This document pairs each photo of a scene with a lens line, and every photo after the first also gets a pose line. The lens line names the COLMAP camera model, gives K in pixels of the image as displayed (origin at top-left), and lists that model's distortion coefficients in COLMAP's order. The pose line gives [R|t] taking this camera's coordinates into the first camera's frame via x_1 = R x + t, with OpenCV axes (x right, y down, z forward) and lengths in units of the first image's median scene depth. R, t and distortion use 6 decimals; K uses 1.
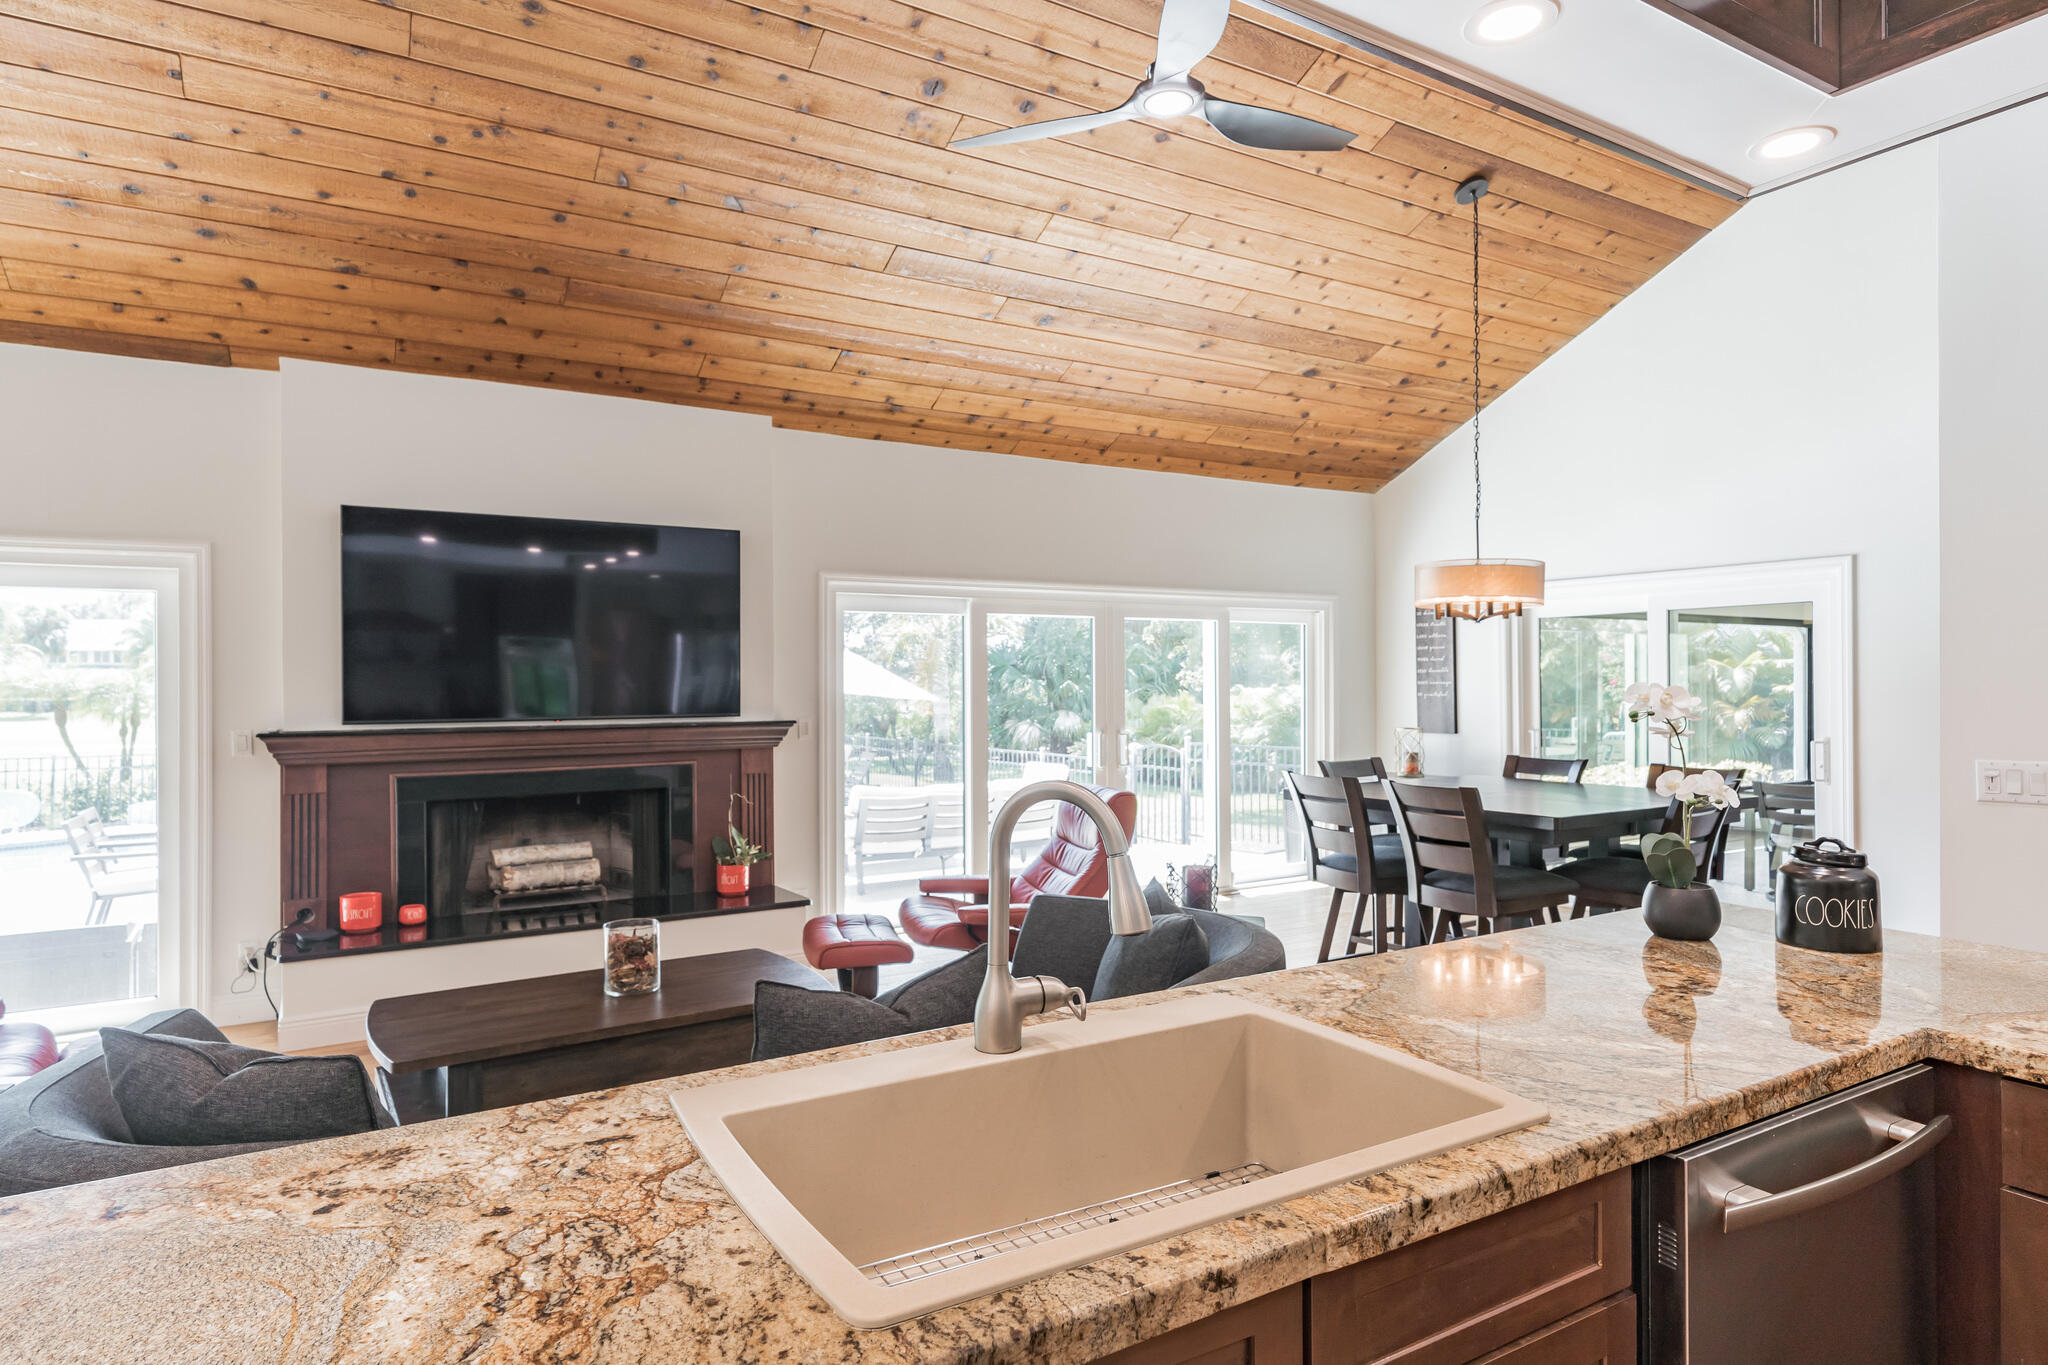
lens RADIAL K [[989.2, 0, 851.0], [0, 989.2, 681.6], [0, 0, 1]] dist [0.000984, 0.000255]
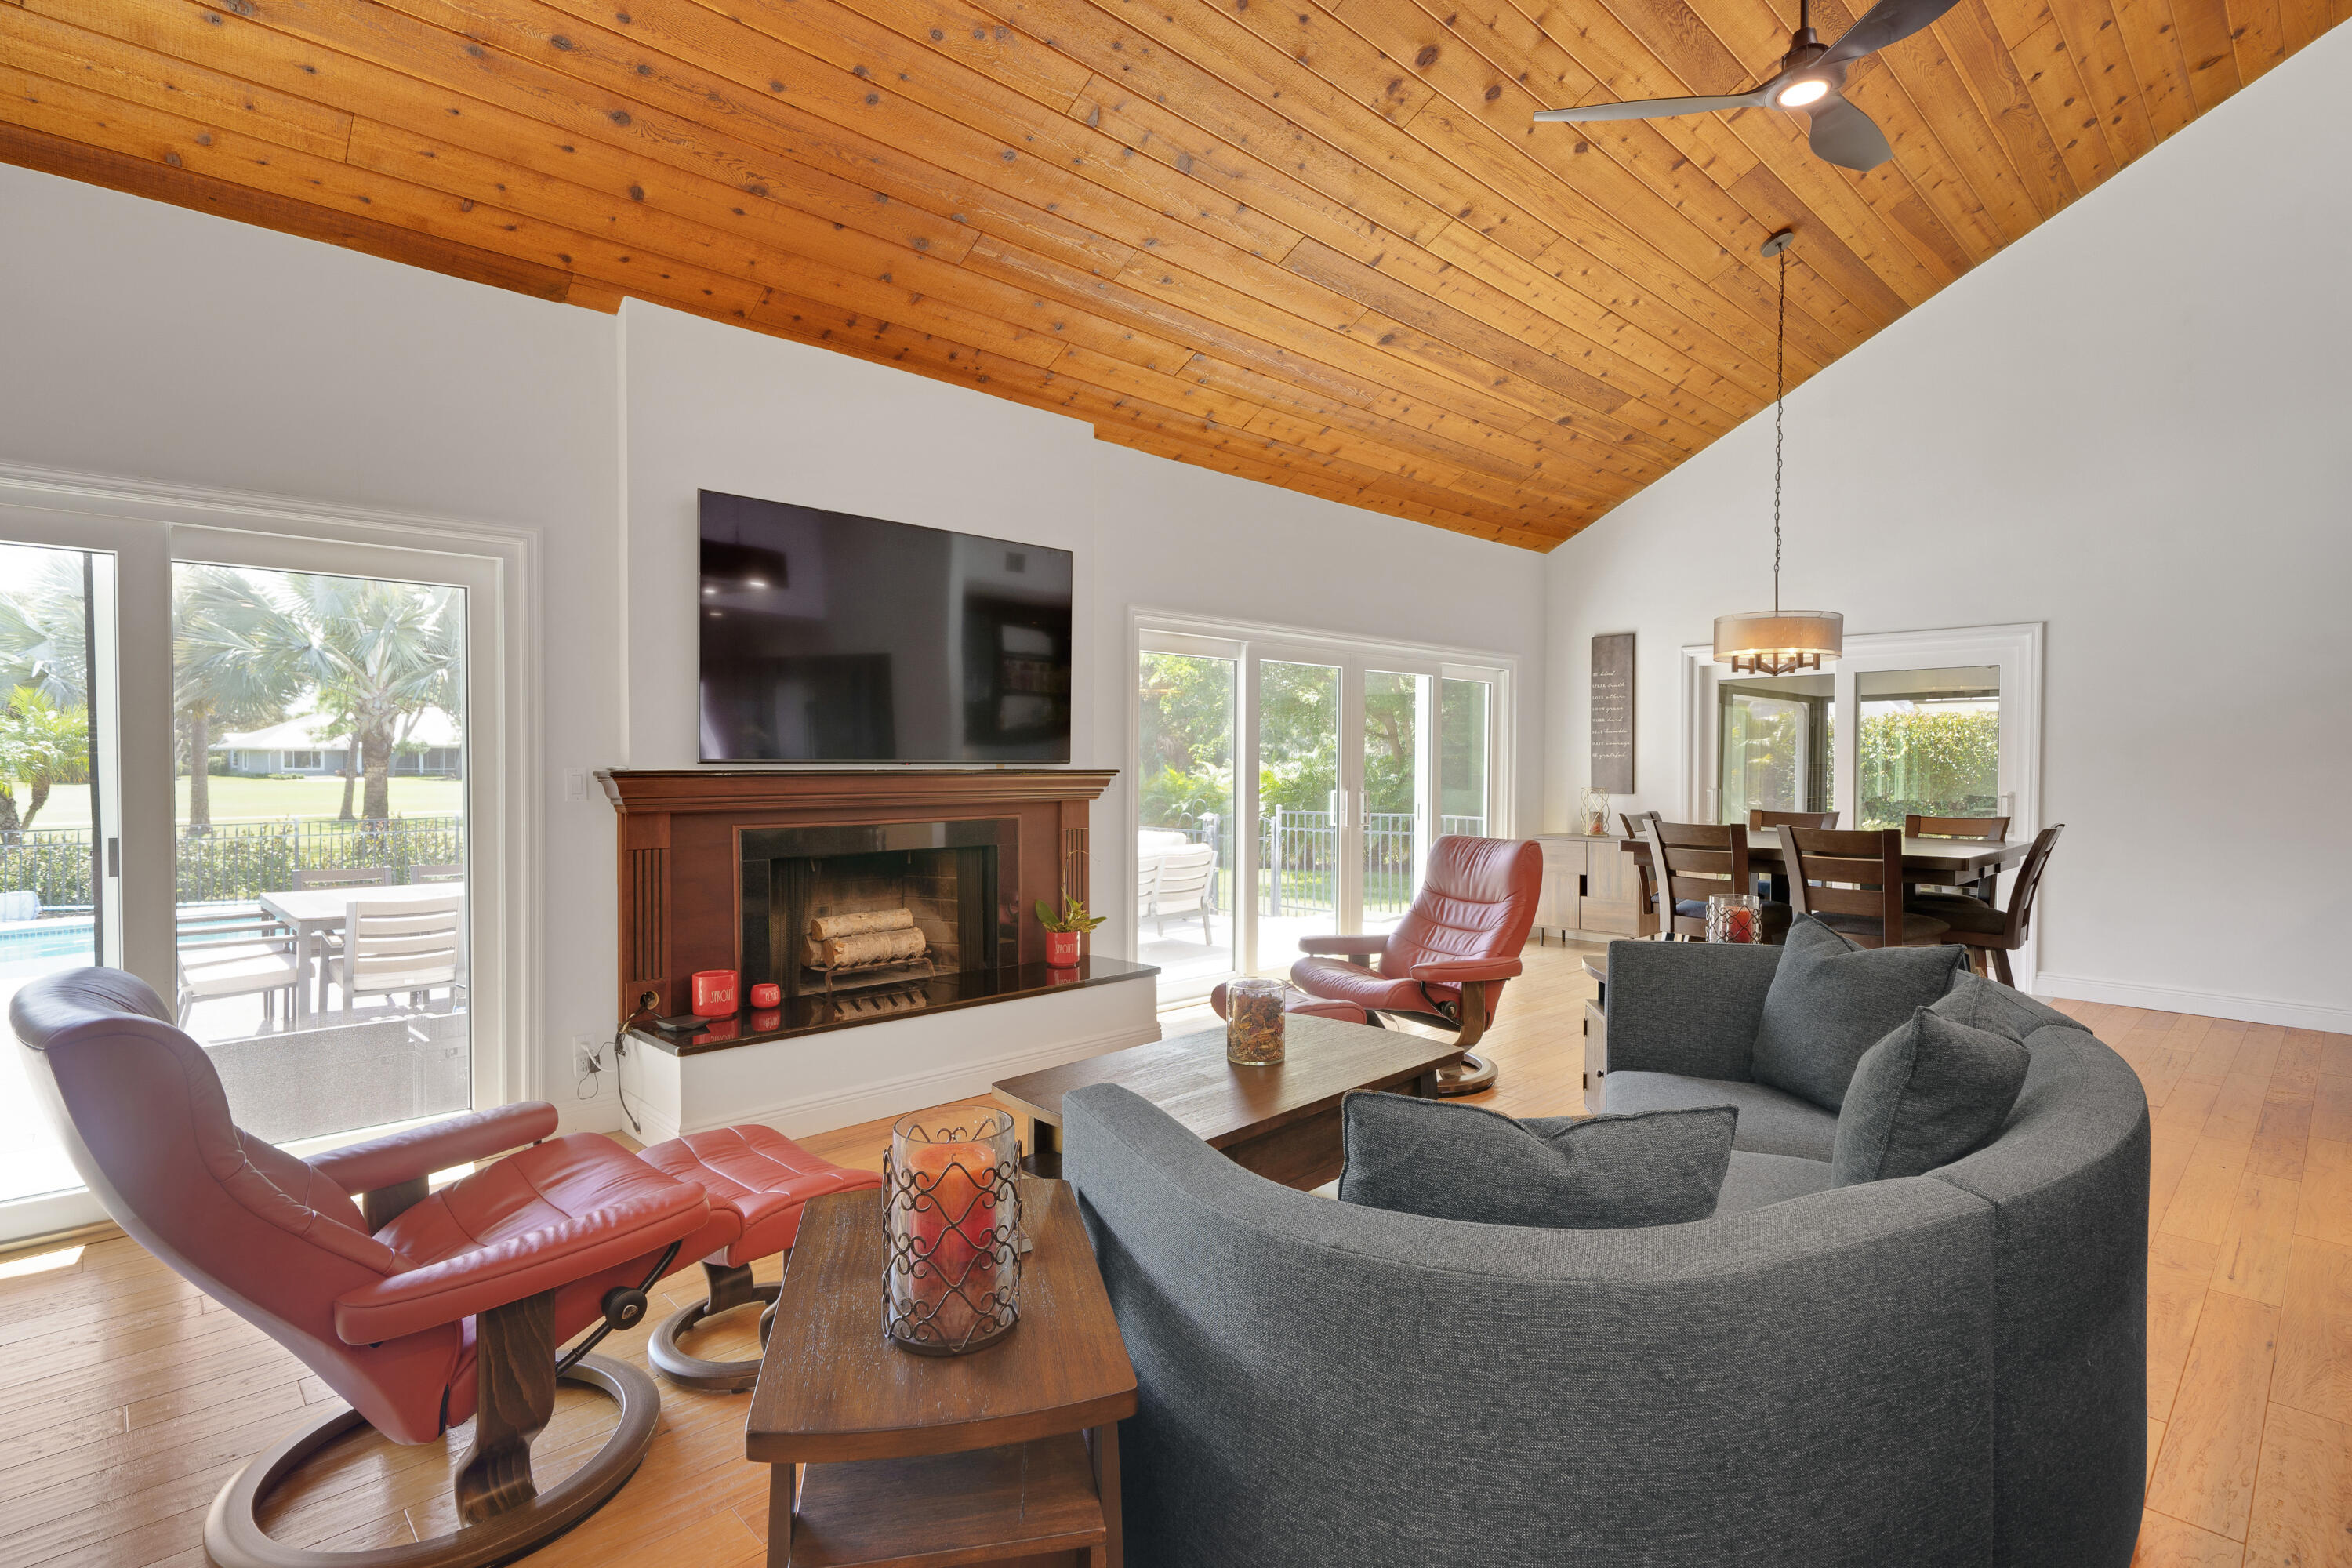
lens RADIAL K [[1072.9, 0, 1072.3], [0, 1072.9, 768.6], [0, 0, 1]] dist [0.000729, 0.000226]
pose [[0.981417, 0.004280, 0.191840, -0.304668], [-0.007513, 0.999842, 0.016128, 0.025376], [-0.191740, -0.017270, 0.981294, 0.066867]]
